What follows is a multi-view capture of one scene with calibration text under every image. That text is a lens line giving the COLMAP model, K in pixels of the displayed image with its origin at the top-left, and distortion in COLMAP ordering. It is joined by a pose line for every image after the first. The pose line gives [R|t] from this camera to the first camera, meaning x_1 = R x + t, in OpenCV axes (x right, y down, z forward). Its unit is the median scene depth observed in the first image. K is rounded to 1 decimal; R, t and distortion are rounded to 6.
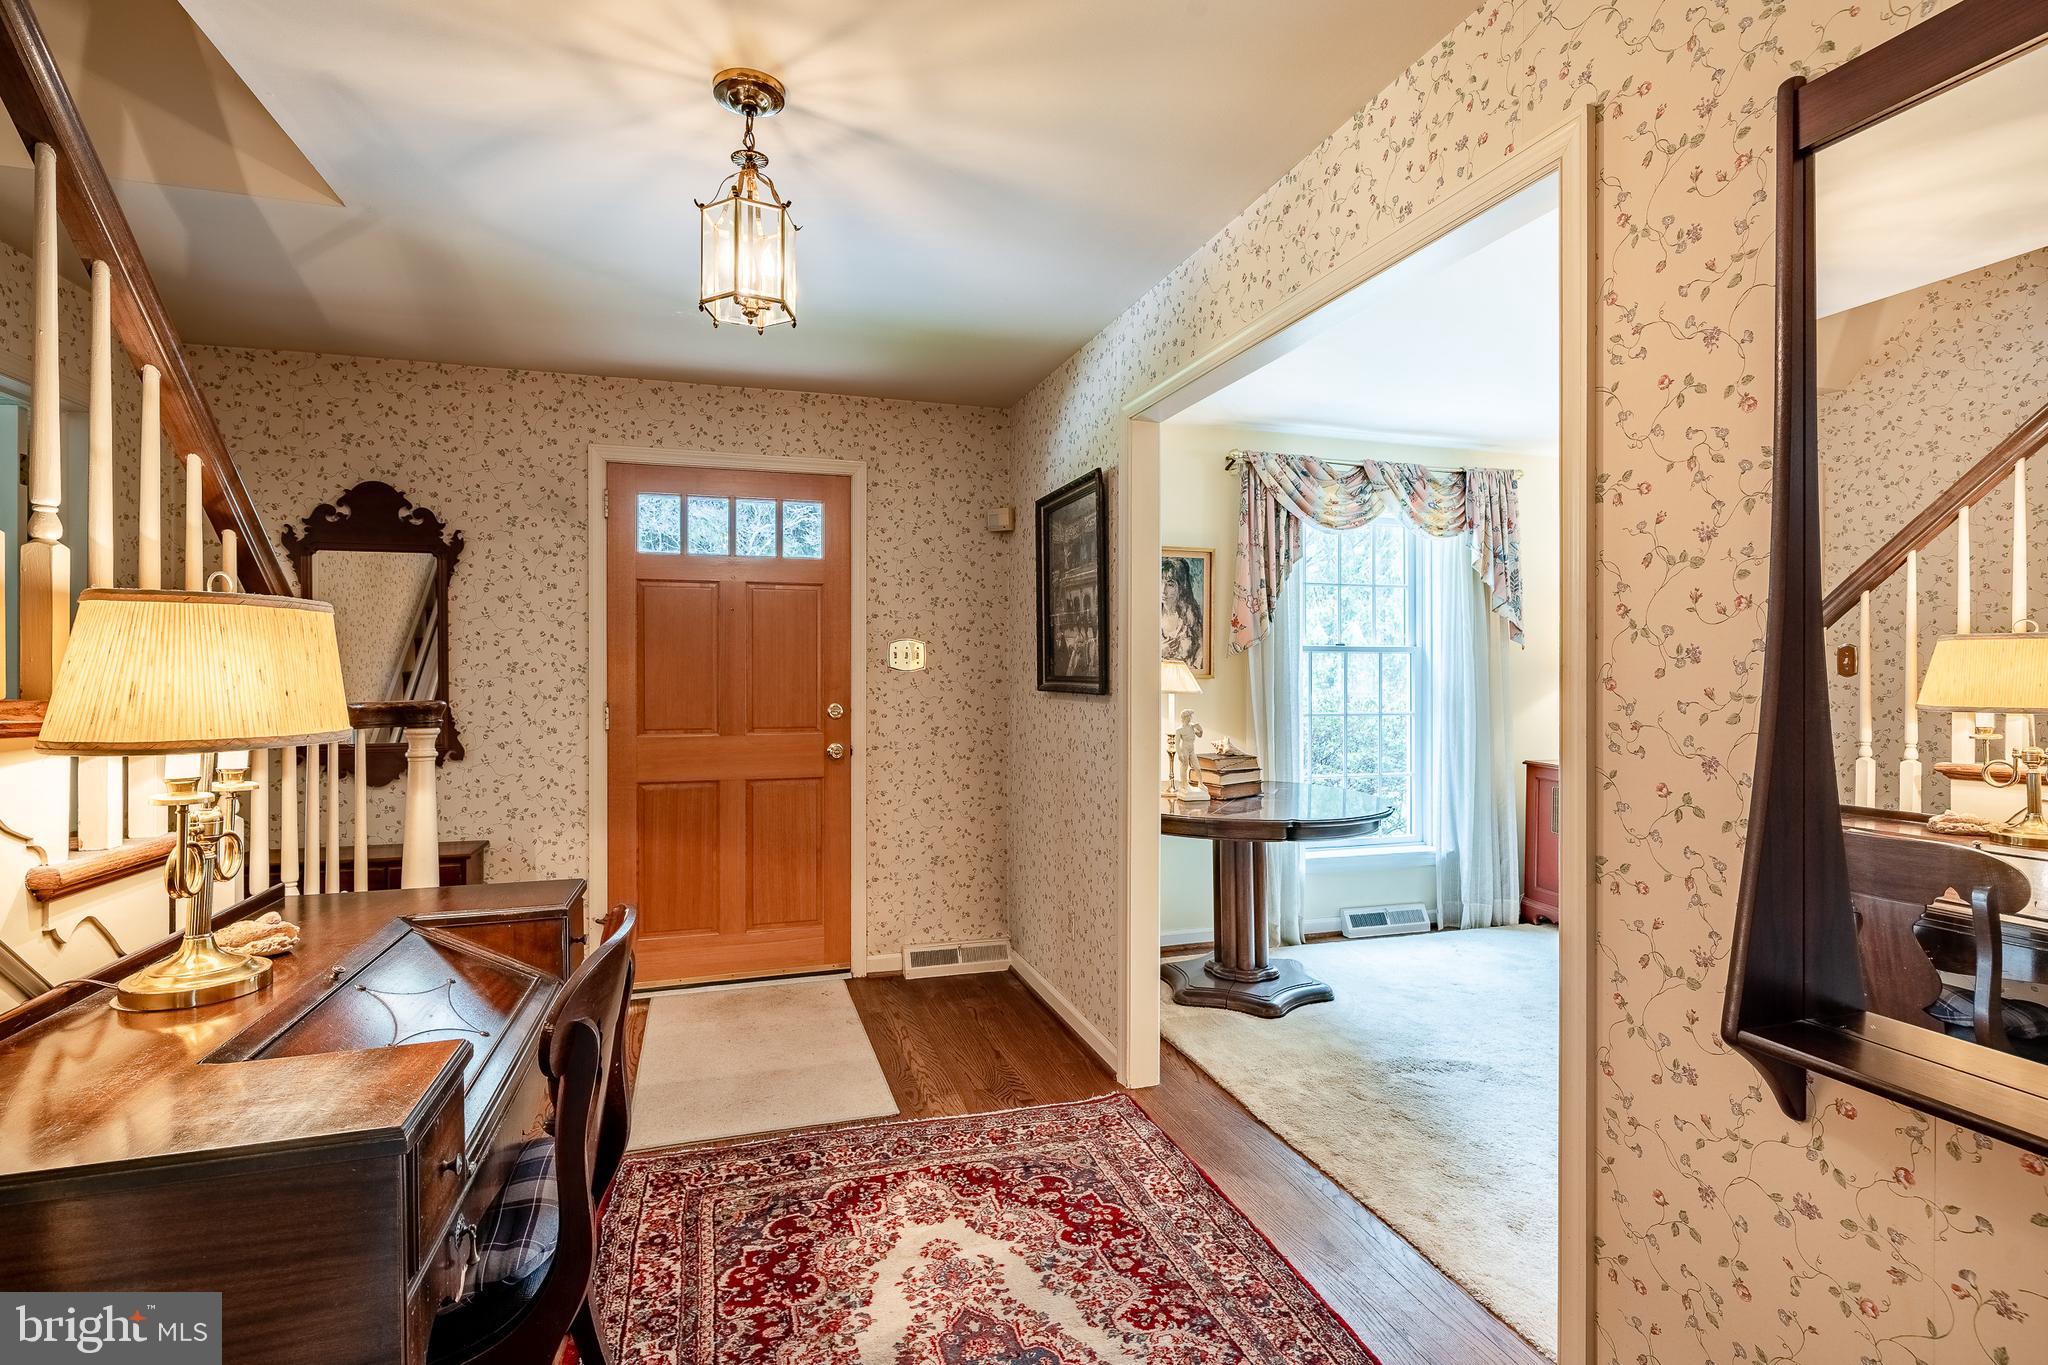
lens RADIAL K [[961.8, 0, 1018.9], [0, 961.8, 671.4], [0, 0, 1]] dist [-0.003410, 0.000042]
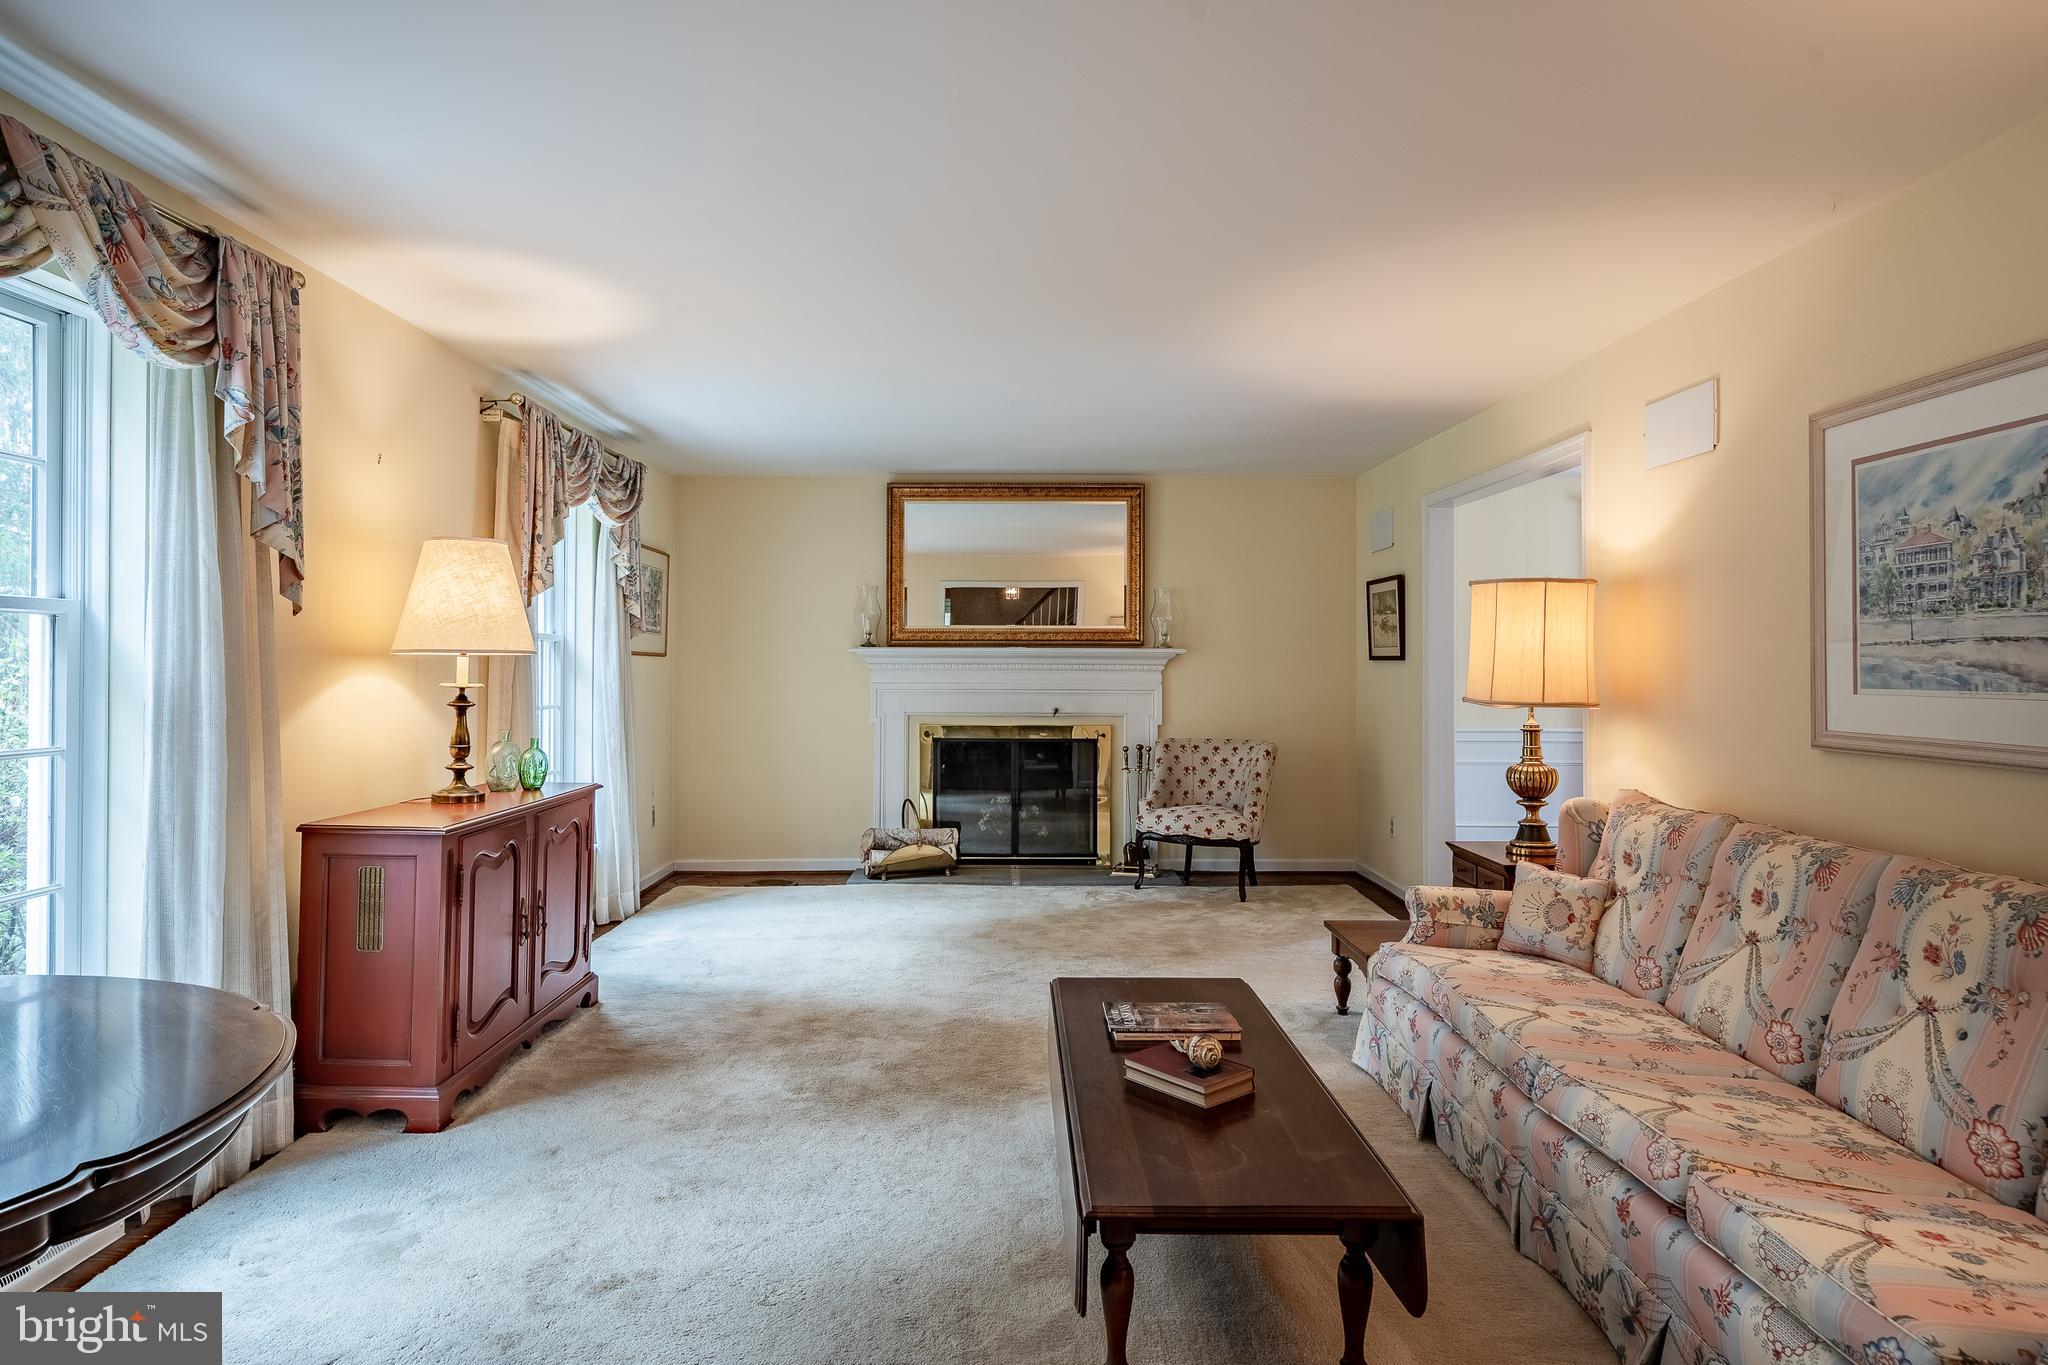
lens RADIAL K [[1172.7, 0, 1000.1], [0, 1172.7, 654.8], [0, 0, 1]] dist [-0.003464, -0.000627]
pose [[0.293566, 0.008461, 0.955901, 0.023991], [-0.002157, 0.999964, -0.008188, 0.004084], [-0.955936, 0.000342, 0.293574, 0.459070]]
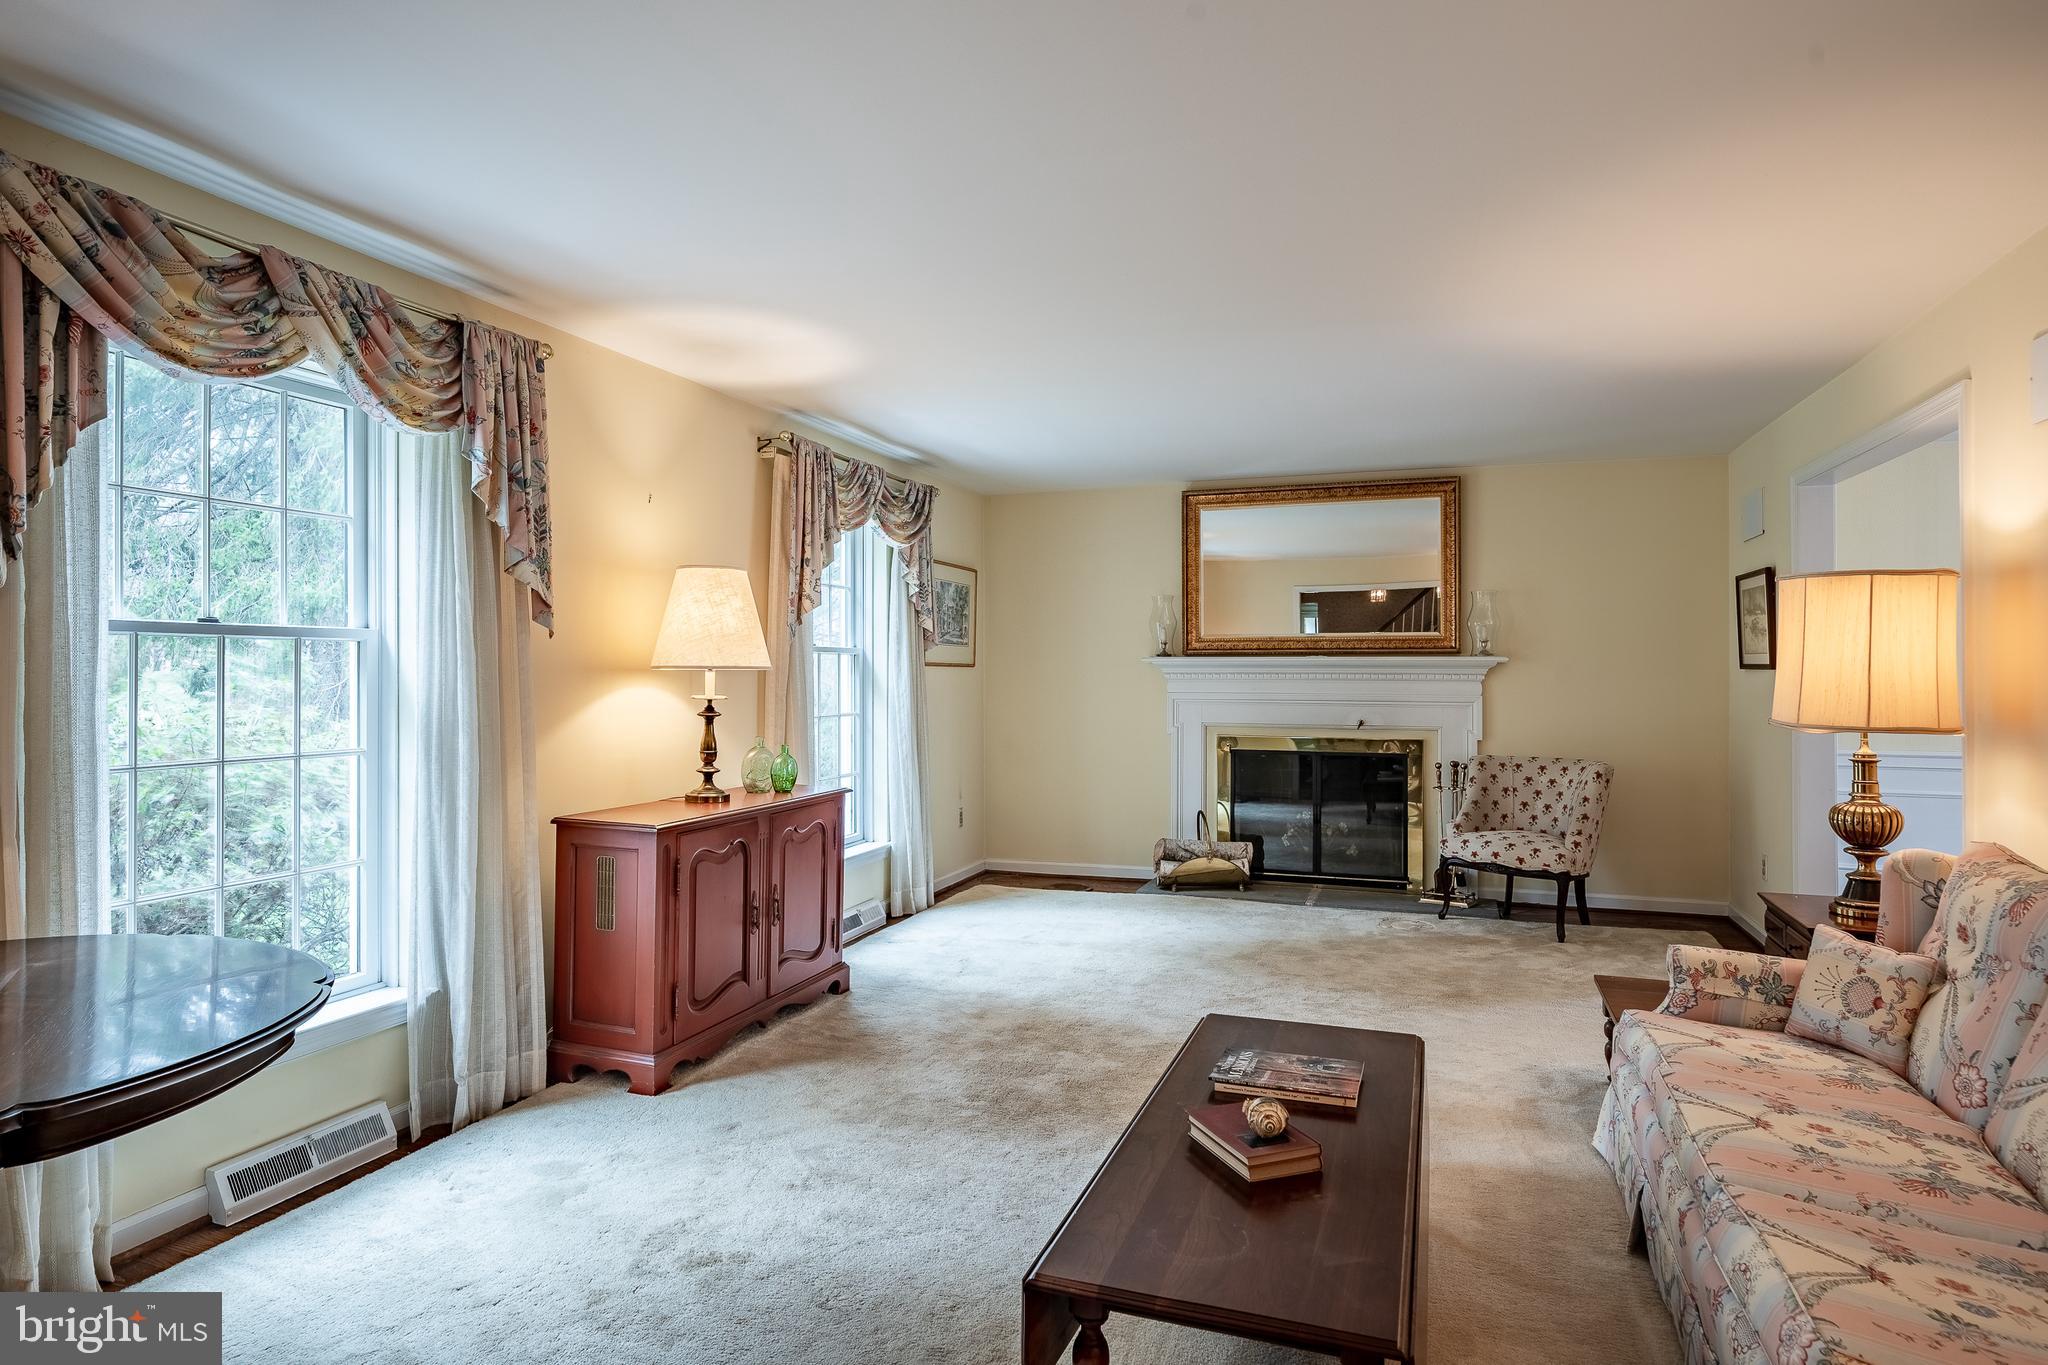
lens RADIAL K [[1147.1, 0, 1009.7], [0, 1147.1, 665.0], [0, 0, 1]] dist [-0.001722, -0.001015]
pose [[0.604240, 0.002013, 0.796800, 0.120956], [0.000376, 0.999996, -0.002811, -0.003023], [-0.796803, 0.001998, 0.604236, 0.333641]]
